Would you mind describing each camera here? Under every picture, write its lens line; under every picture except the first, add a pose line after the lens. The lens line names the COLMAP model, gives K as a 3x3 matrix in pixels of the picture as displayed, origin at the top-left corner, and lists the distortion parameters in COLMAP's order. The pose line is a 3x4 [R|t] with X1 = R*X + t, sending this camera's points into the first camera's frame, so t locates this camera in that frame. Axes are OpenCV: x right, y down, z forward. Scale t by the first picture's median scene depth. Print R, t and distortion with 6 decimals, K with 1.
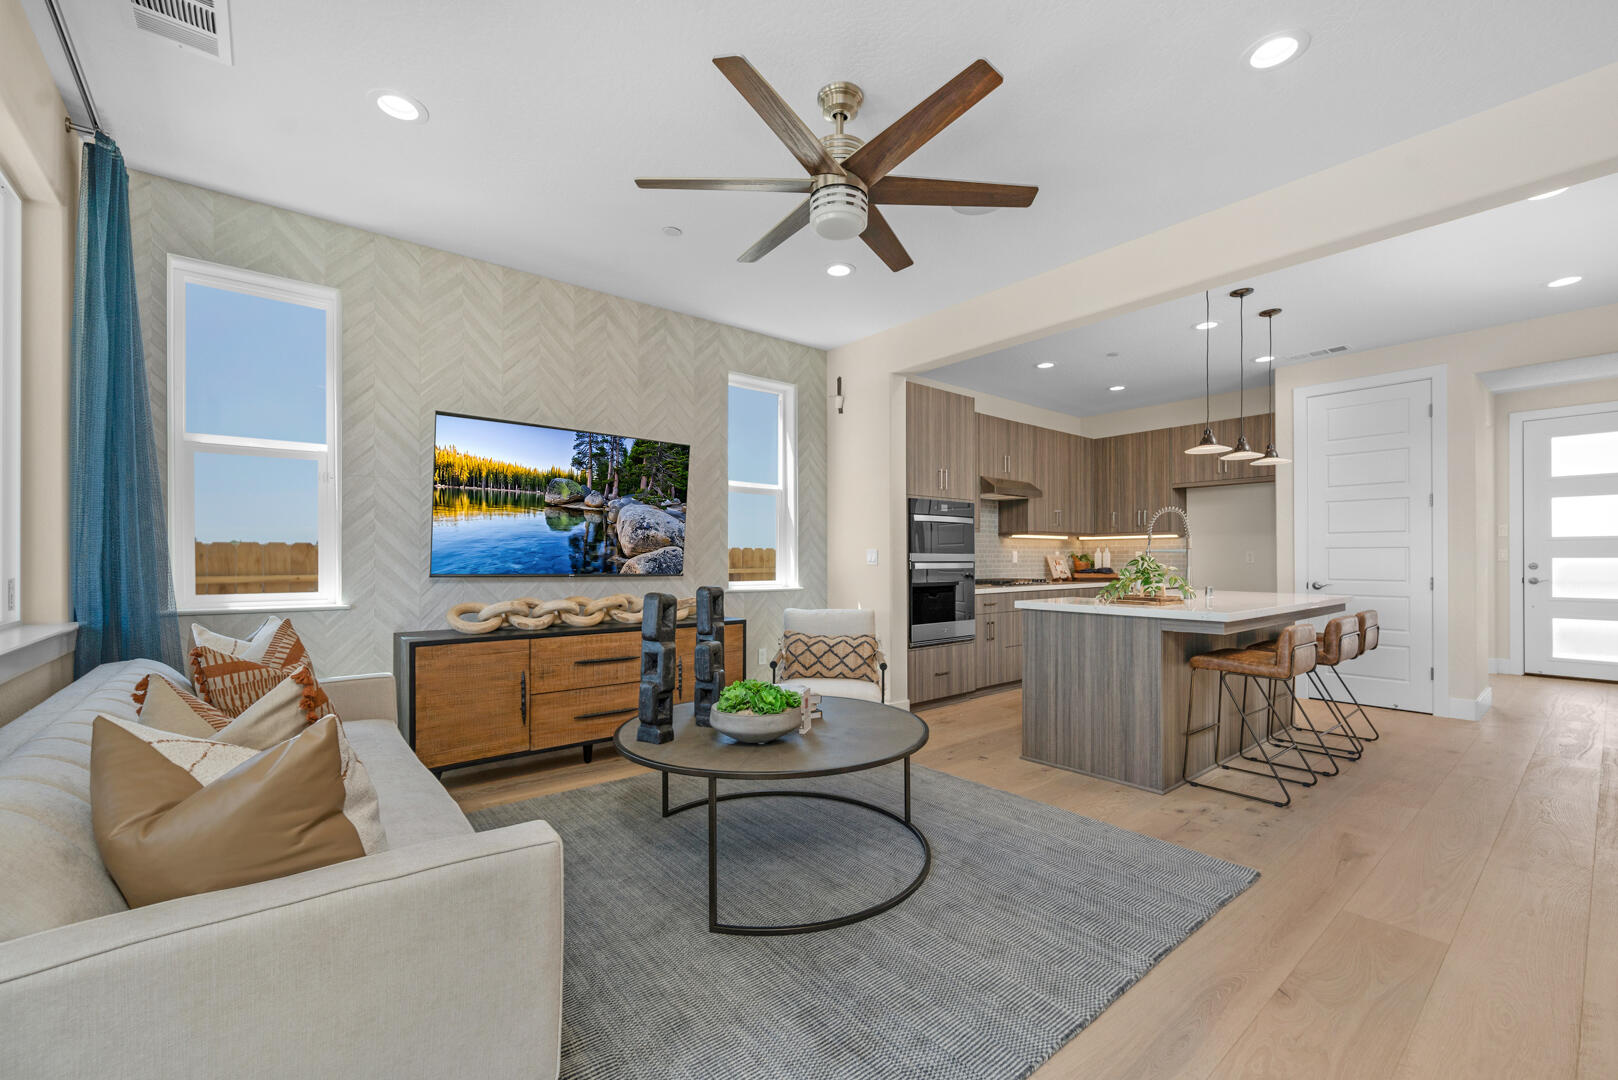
lens RADIAL K [[676.2, 0, 827.4], [0, 676.2, 566.2], [0, 0, 1]] dist [0.002305, 0.000699]
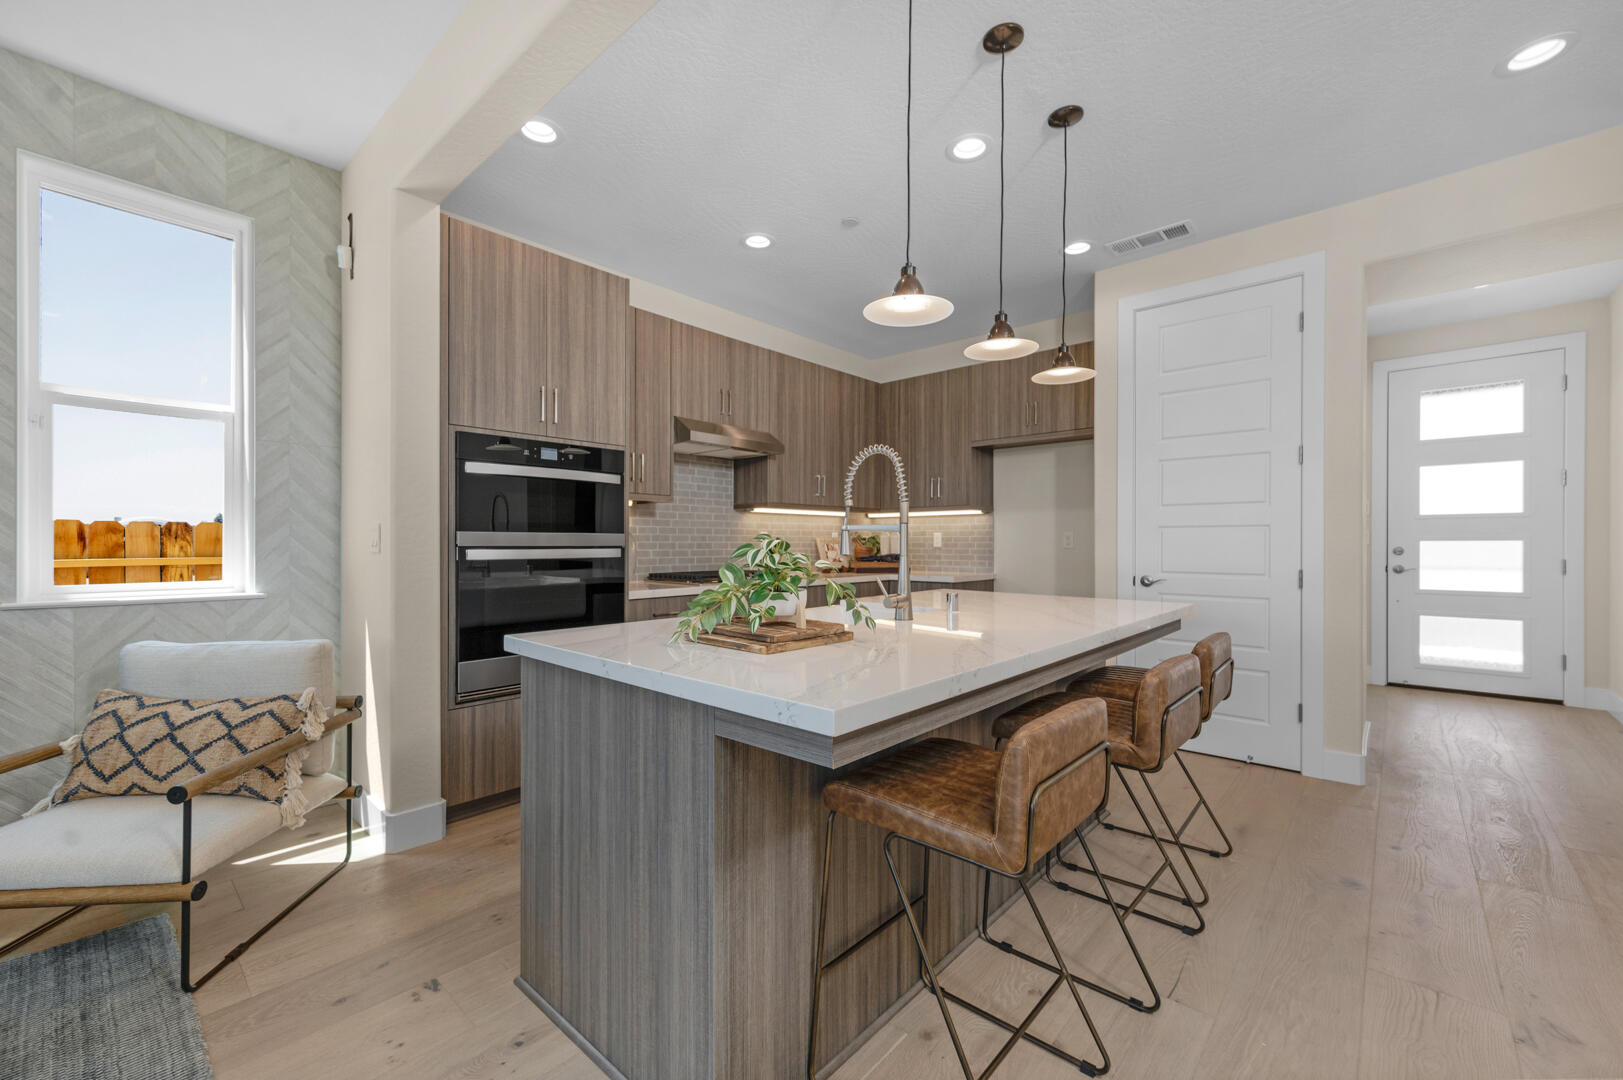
lens RADIAL K [[652.2, 0, 808.4], [0, 652.2, 555.7], [0, 0, 1]] dist [0.008854, 0.000691]
pose [[0.992269, -0.000675, 0.124105, 0.311246], [-0.000760, 0.999933, 0.011517, -0.005147], [-0.124104, -0.011522, 0.992202, 0.397087]]
